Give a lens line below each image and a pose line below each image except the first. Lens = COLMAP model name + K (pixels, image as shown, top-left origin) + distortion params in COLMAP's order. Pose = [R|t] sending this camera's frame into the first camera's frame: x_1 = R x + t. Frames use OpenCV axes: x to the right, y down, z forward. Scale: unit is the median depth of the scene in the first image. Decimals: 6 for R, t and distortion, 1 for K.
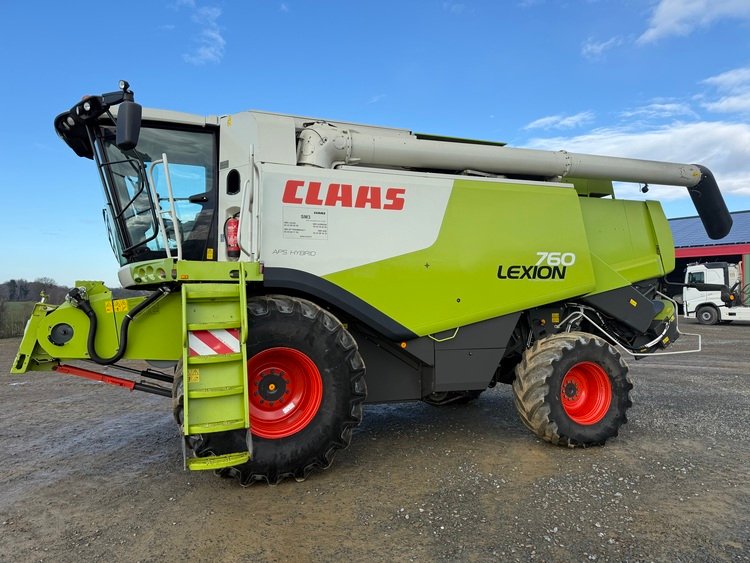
lens RADIAL K [[523.0, 0, 375.0], [0, 523.0, 281.5], [0, 0, 1]] dist [0.110267, -0.112267]
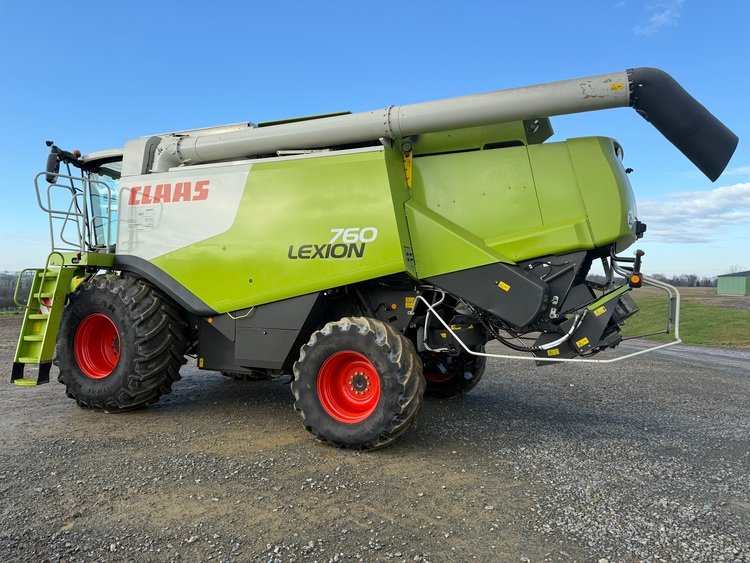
lens RADIAL K [[523.0, 0, 375.0], [0, 523.0, 281.5], [0, 0, 1]] dist [0.110267, -0.112267]
pose [[0.713984, 0.006888, -0.700128, 1.016270], [0.013803, 0.999619, 0.023911, 0.015021], [0.700026, -0.026736, 0.713617, 0.408184]]
